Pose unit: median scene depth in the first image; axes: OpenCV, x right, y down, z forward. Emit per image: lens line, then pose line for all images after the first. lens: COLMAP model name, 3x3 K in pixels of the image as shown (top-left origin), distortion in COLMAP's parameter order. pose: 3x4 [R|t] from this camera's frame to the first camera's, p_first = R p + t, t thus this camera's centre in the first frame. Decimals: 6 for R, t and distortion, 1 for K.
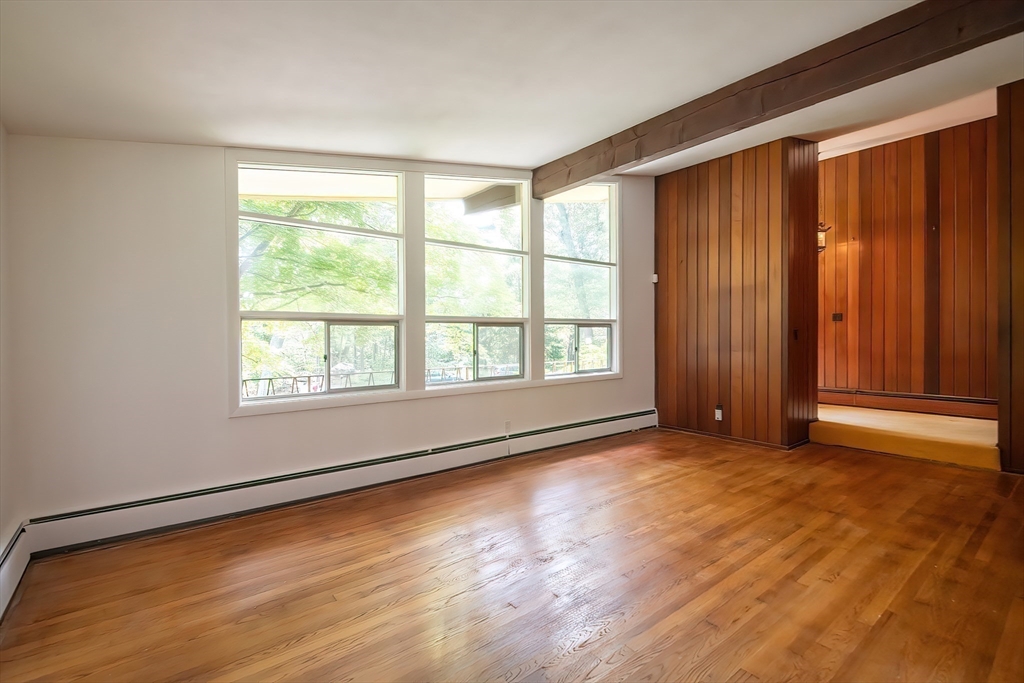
lens RADIAL K [[467.9, 0, 504.4], [0, 467.9, 342.5], [0, 0, 1]] dist [0.000149, -0.002276]
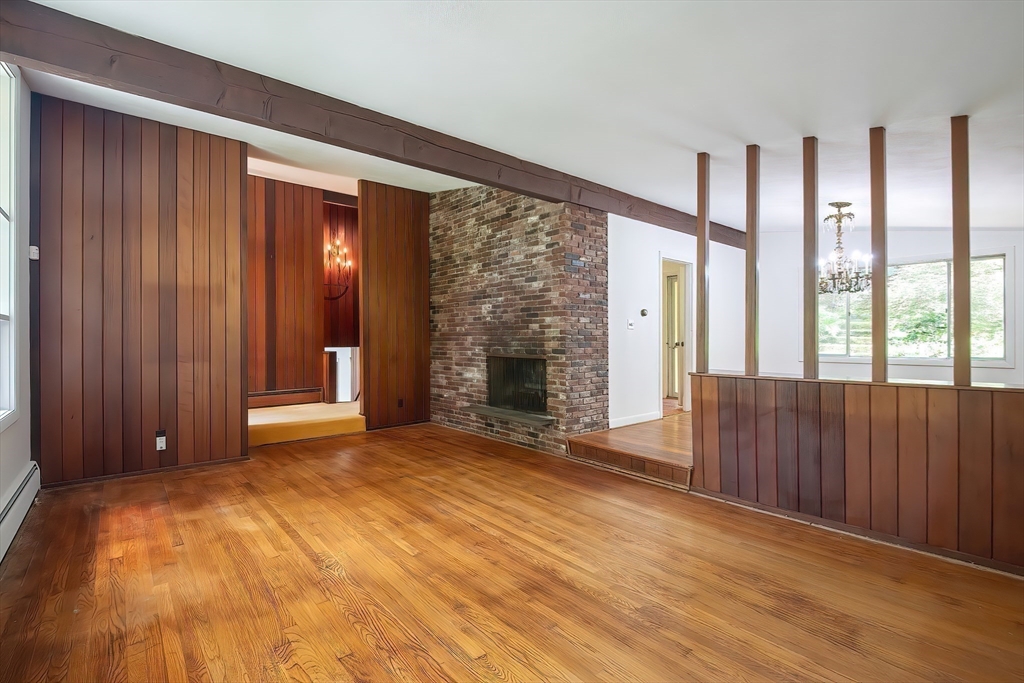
lens RADIAL K [[467.9, 0, 512.4], [0, 467.9, 340.5], [0, 0, 1]] dist [0.000149, -0.002276]
pose [[-0.038572, -0.000484, 0.999256, -0.516390], [0.024499, 0.999699, 0.001430, -0.010407], [-0.998955, 0.024536, -0.038548, 0.615264]]
